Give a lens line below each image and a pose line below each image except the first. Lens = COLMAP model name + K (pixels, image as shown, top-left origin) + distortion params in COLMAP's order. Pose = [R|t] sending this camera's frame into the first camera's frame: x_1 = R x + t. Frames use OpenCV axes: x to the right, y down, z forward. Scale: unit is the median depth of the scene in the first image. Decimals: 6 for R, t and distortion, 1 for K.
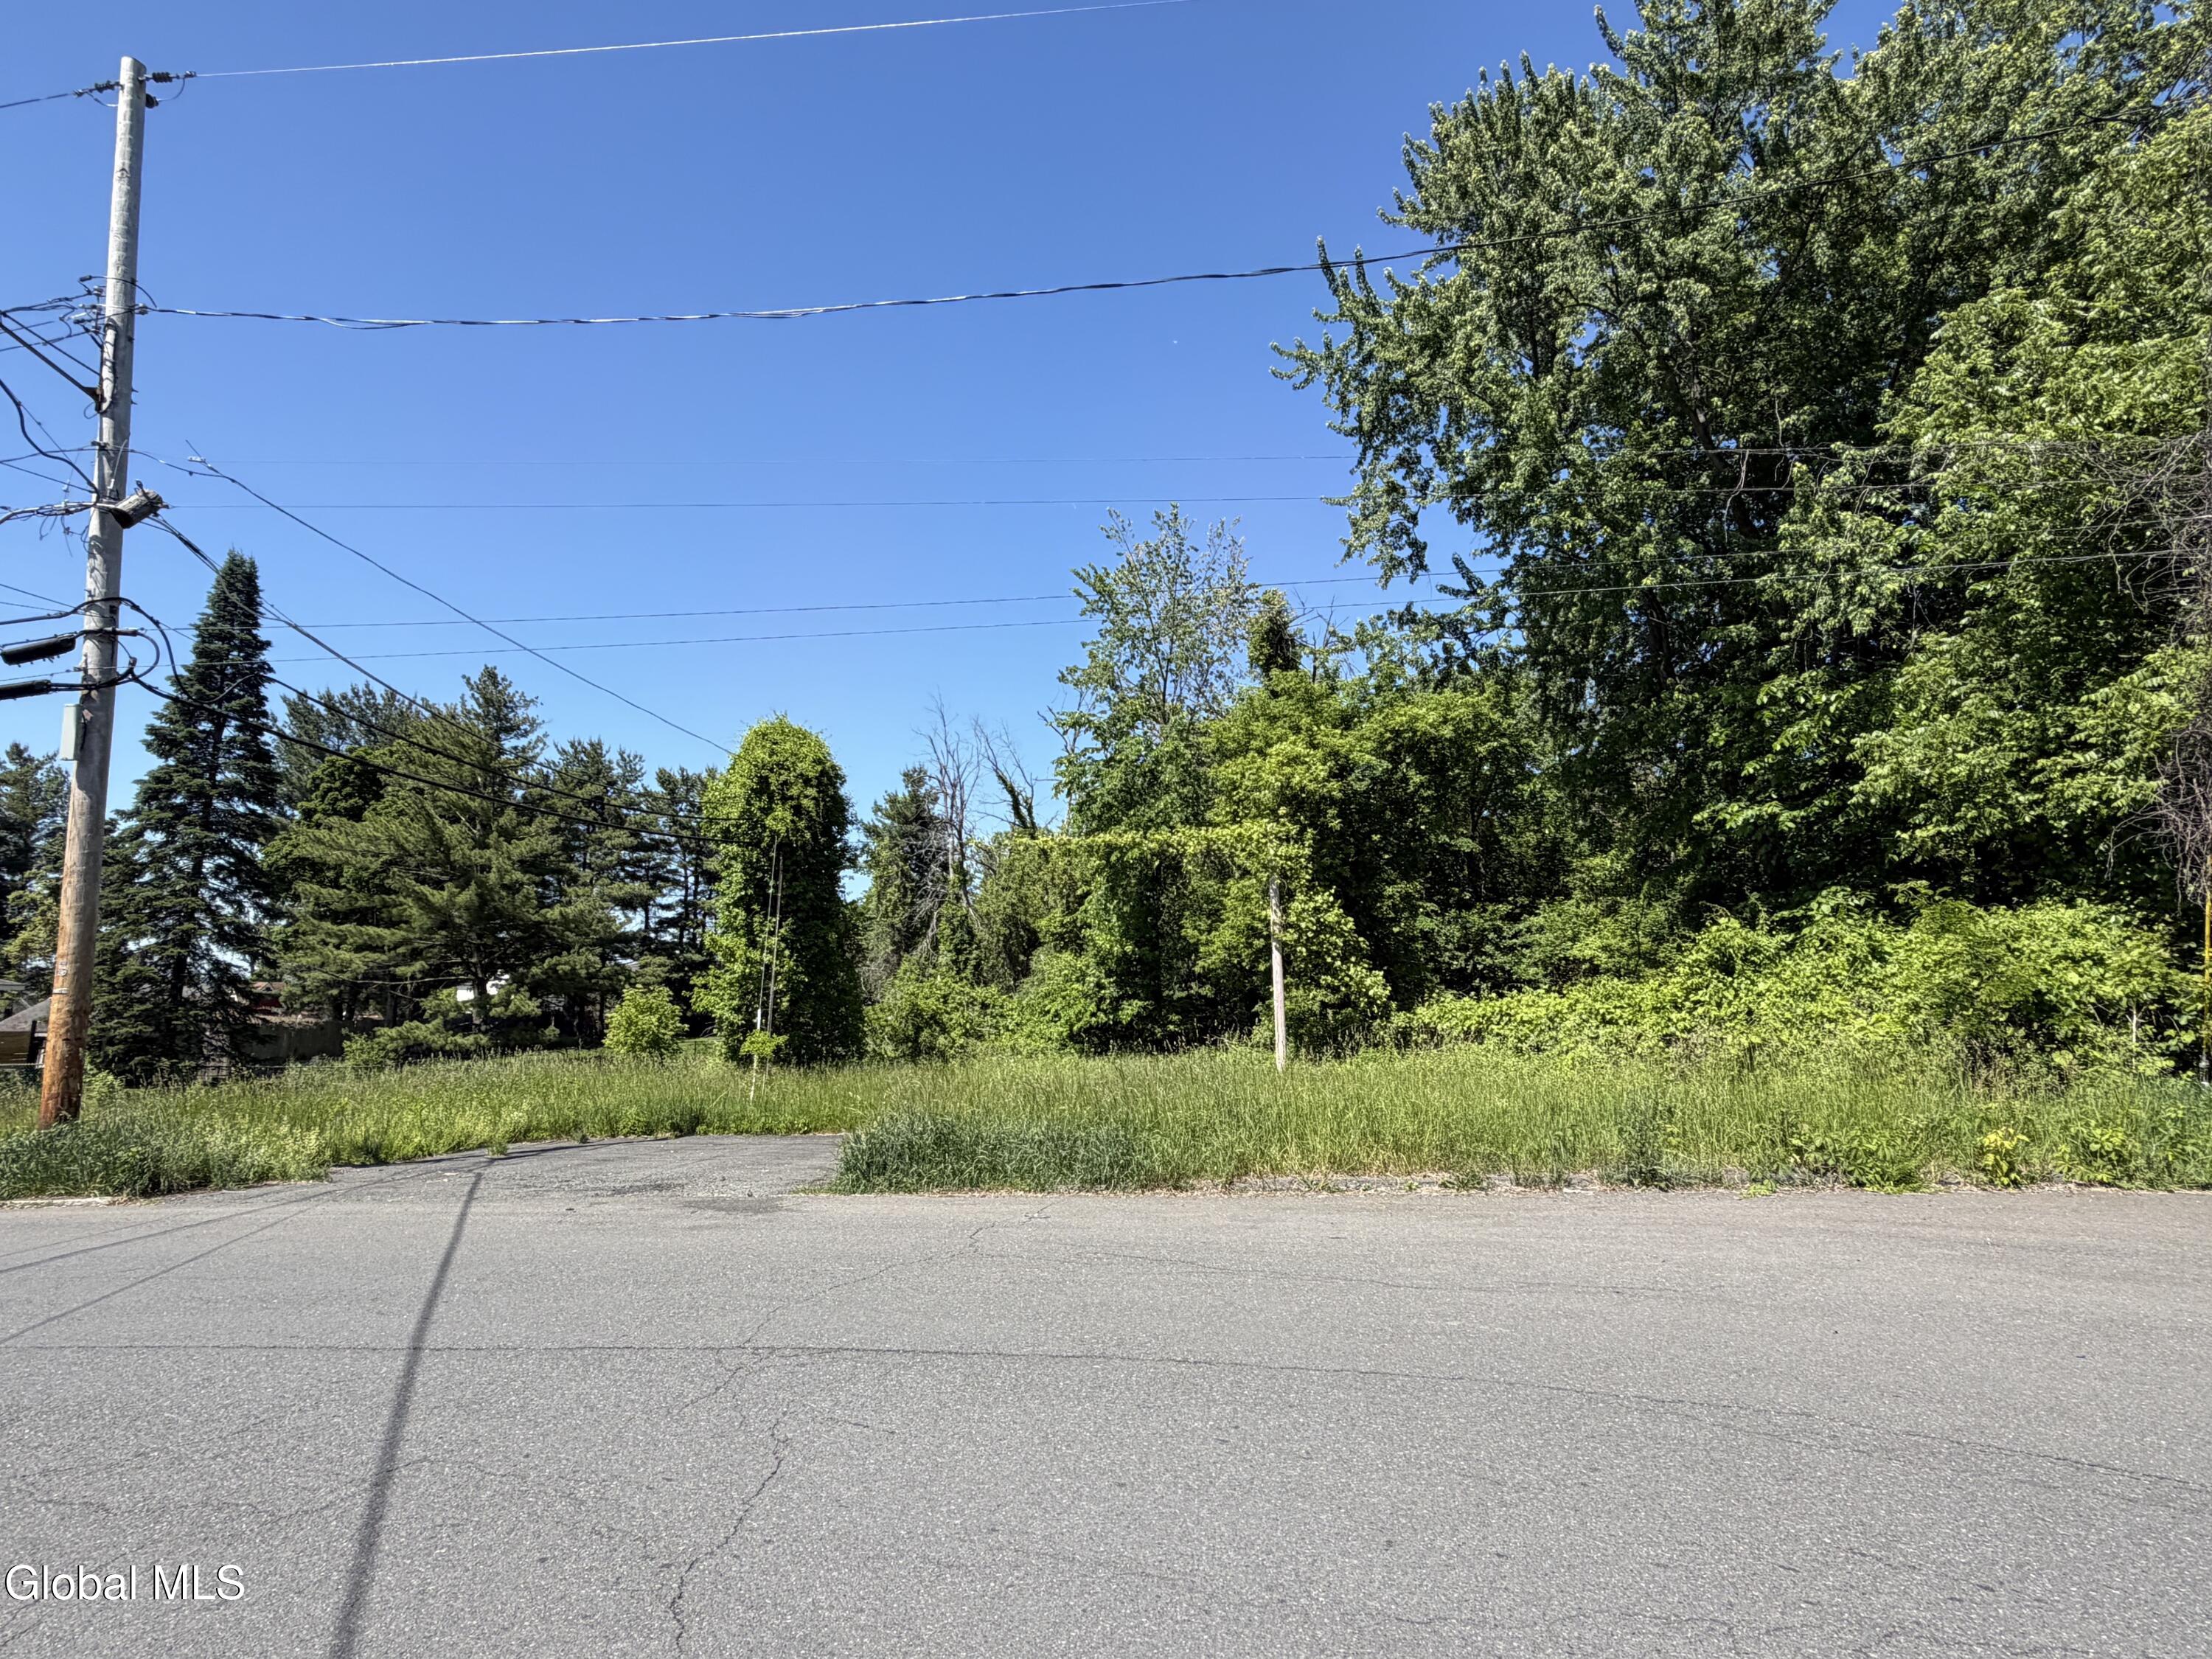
lens RADIAL K [[1218.6, 0, 1106.0], [0, 1218.6, 829.5], [0, 0, 1]] dist [0.001039, 0.000502]
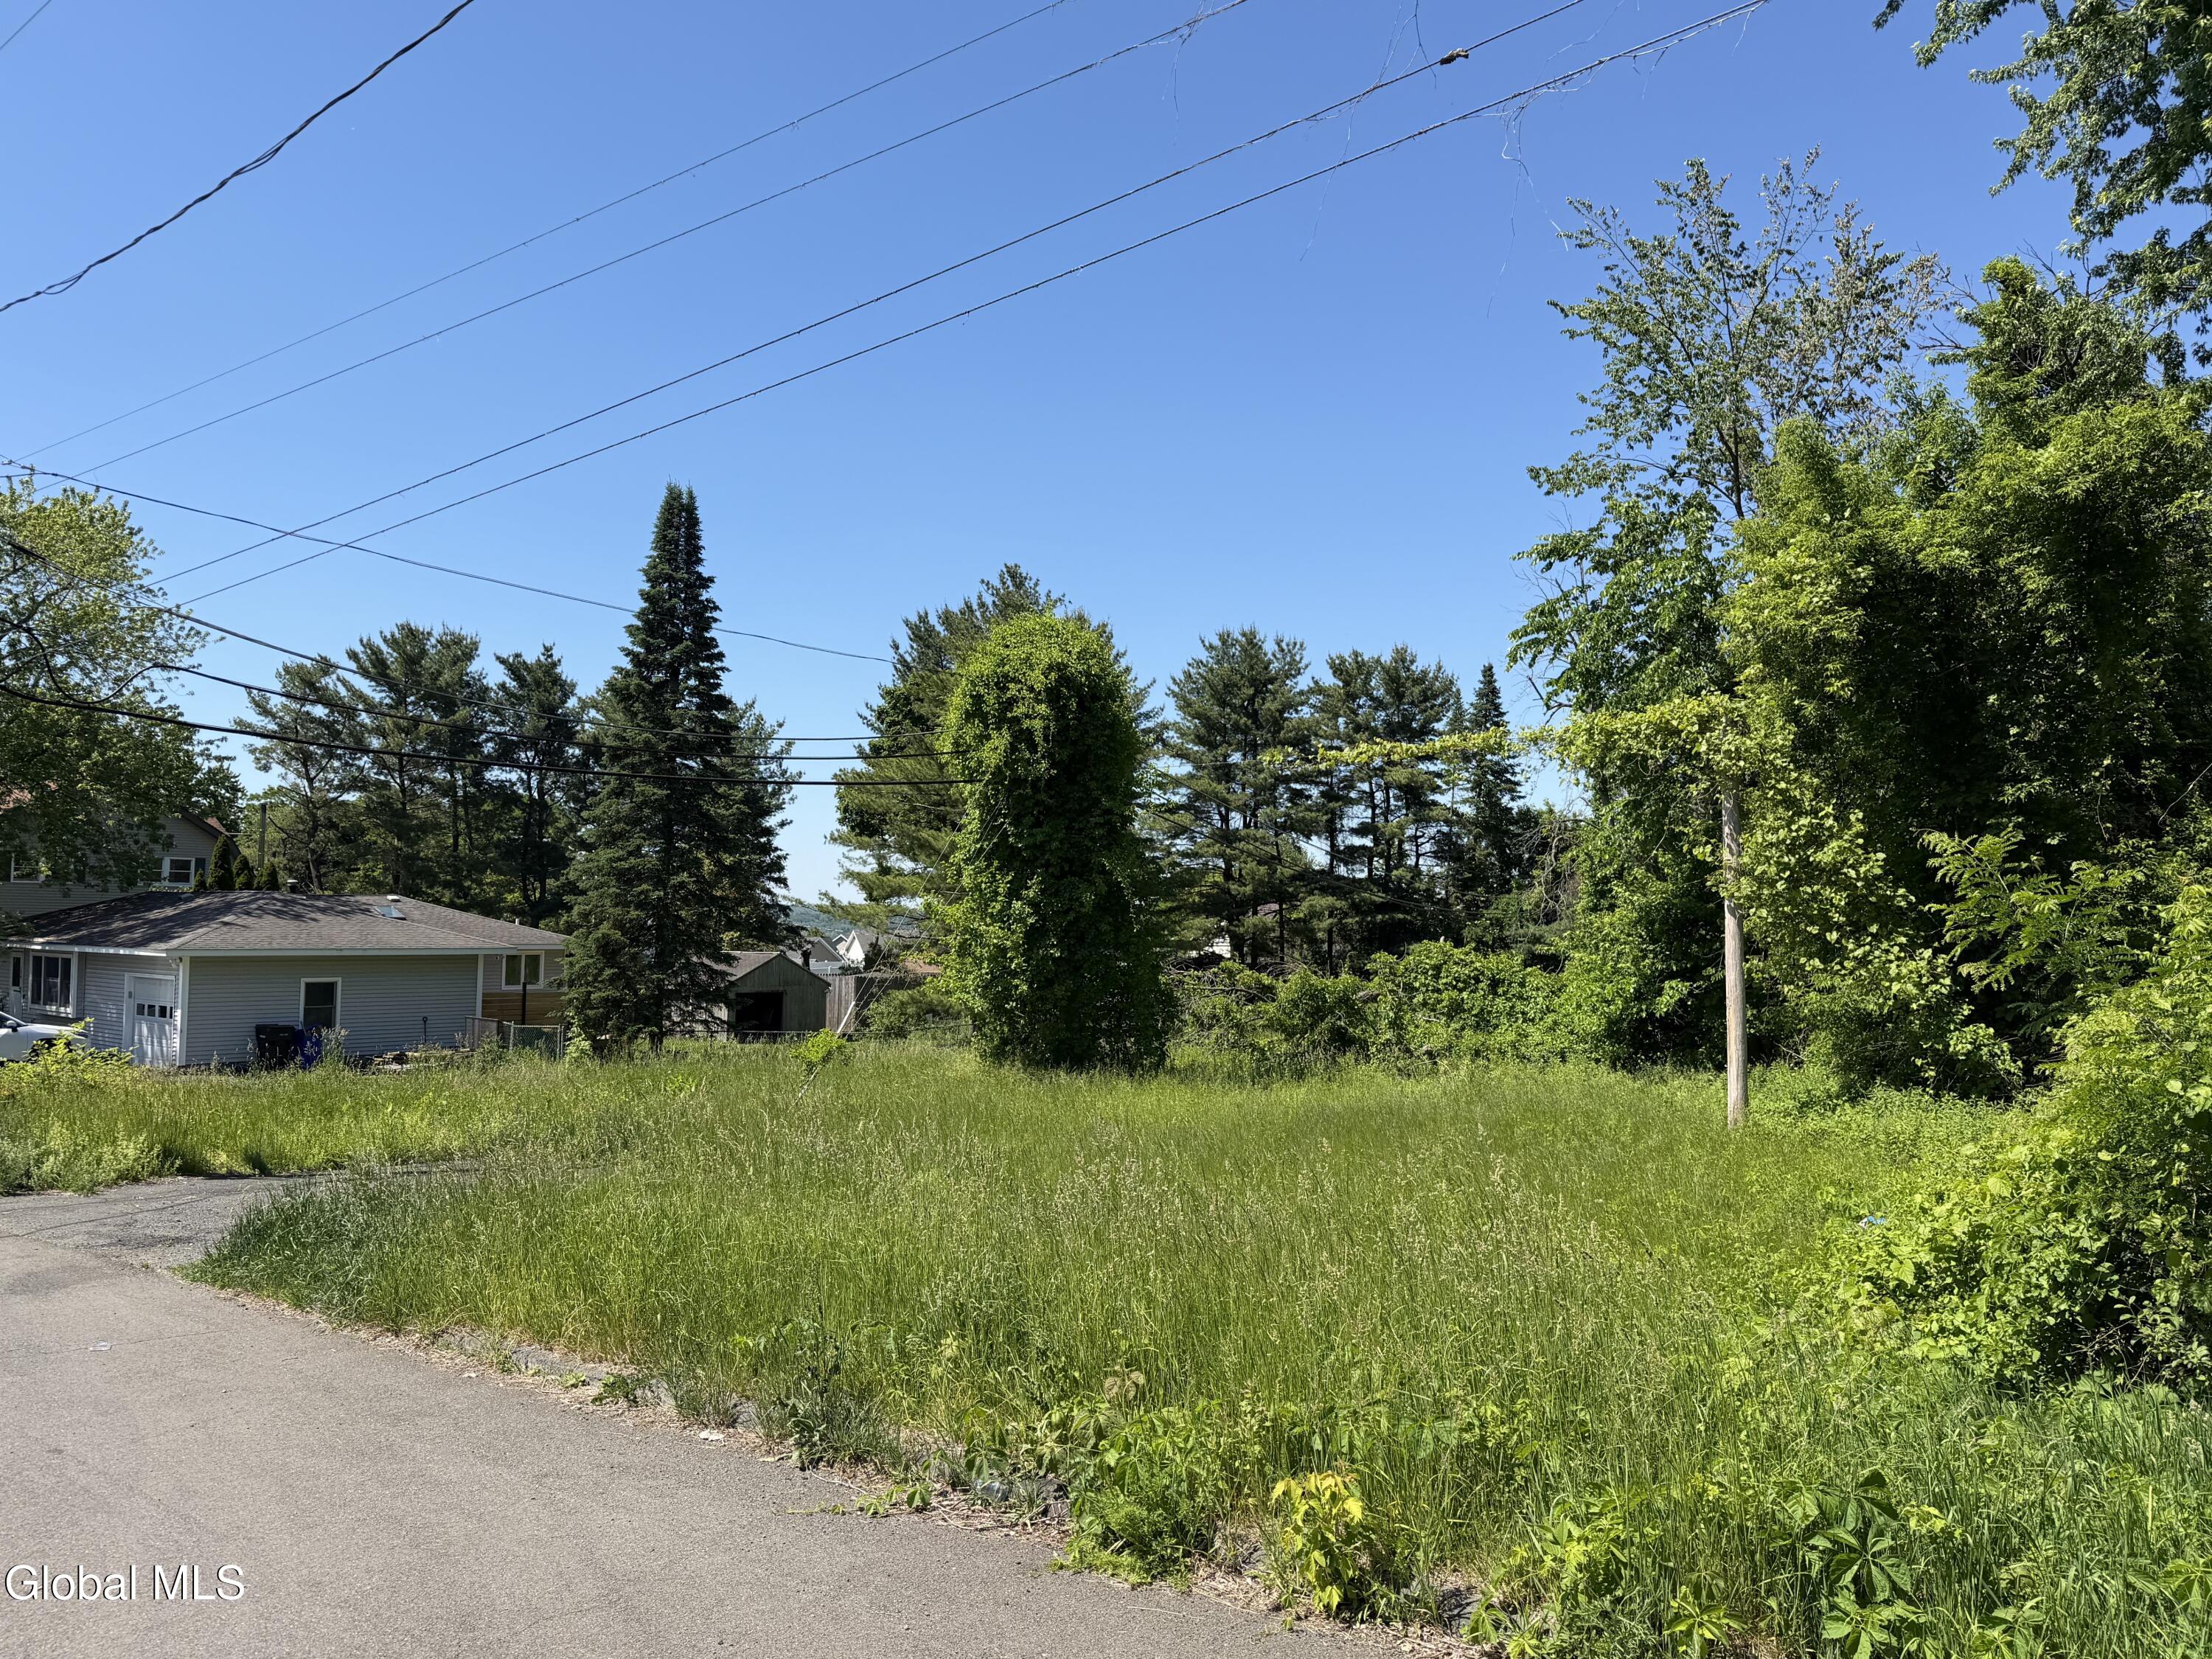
lens RADIAL K [[1628.6, 0, 1100.6], [0, 1628.6, 839.6], [0, 0, 1]] dist [0.135913, -0.199263]
pose [[0.817731, -0.030952, -0.574768, 0.292044], [0.075739, 0.995657, 0.054138, -0.001751], [0.570596, -0.087803, 0.816524, 0.149487]]
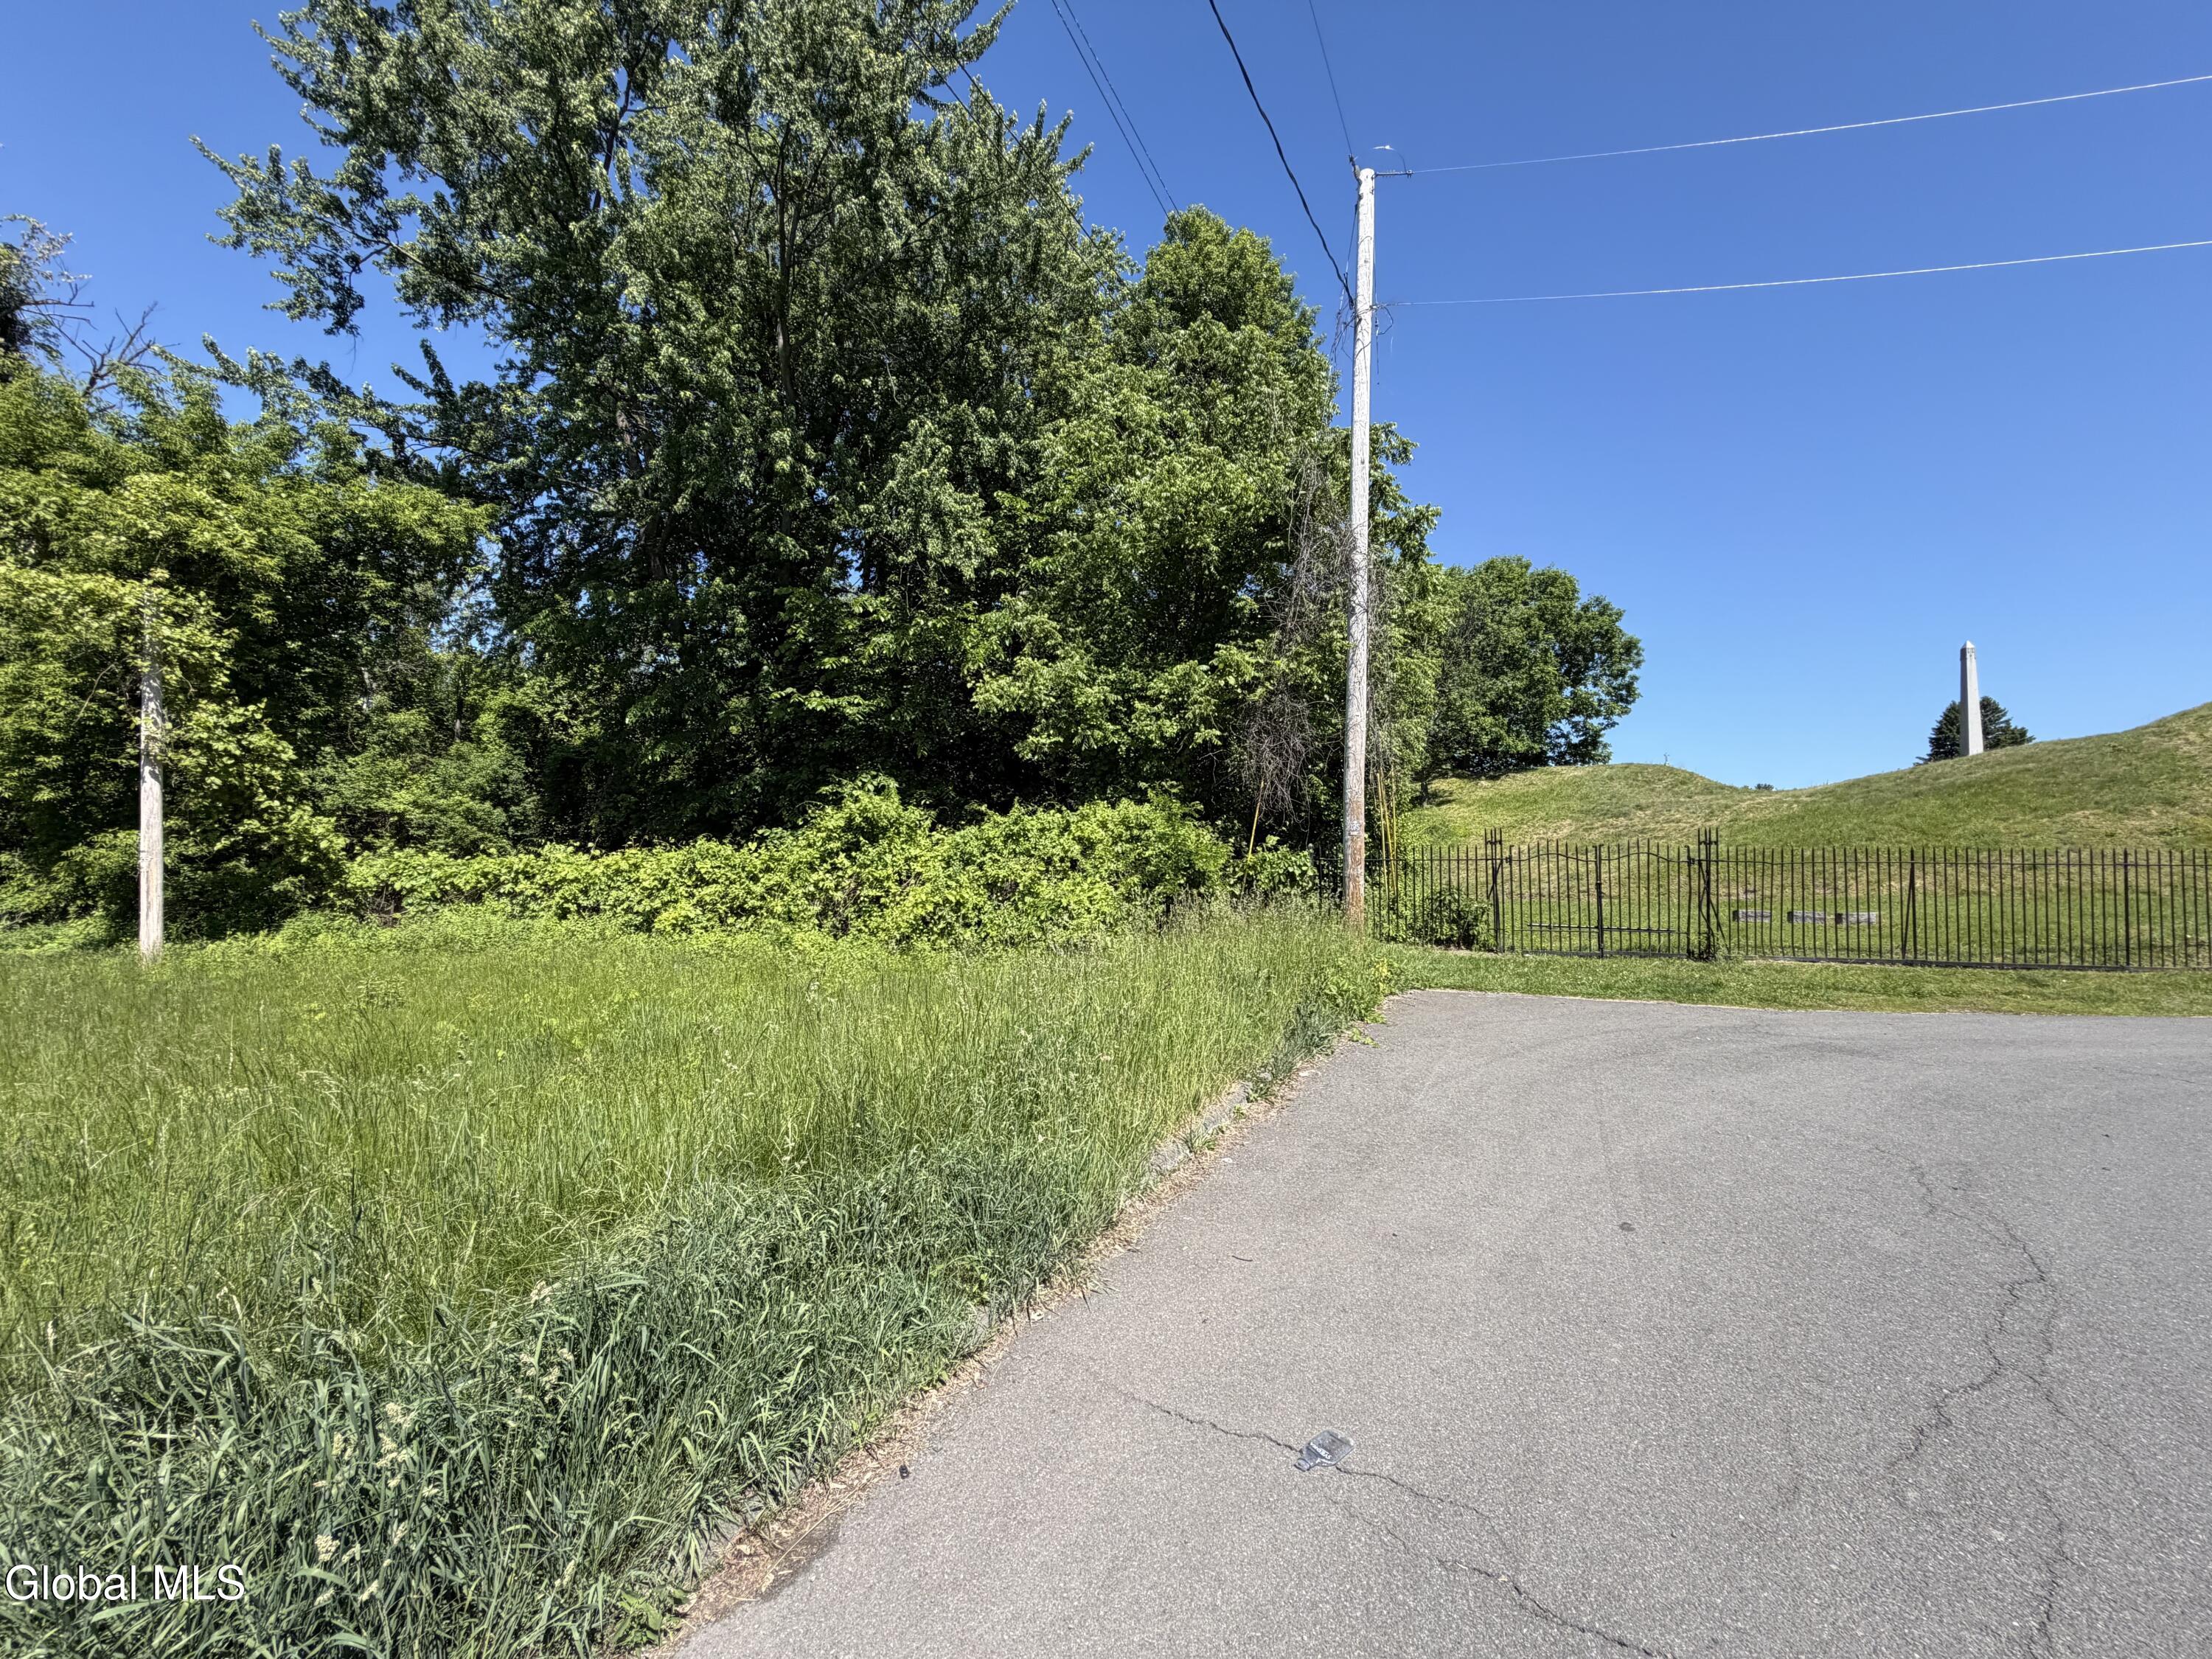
lens RADIAL K [[907.4, 0, 1119.7], [0, 907.4, 837.9], [0, 0, 1]] dist [0.003195, 0.000494]
pose [[0.370832, 0.033741, 0.928087, -0.106019], [-0.145310, 0.989139, 0.022100, 0.034858], [-0.917261, -0.143055, 0.371708, 0.258088]]
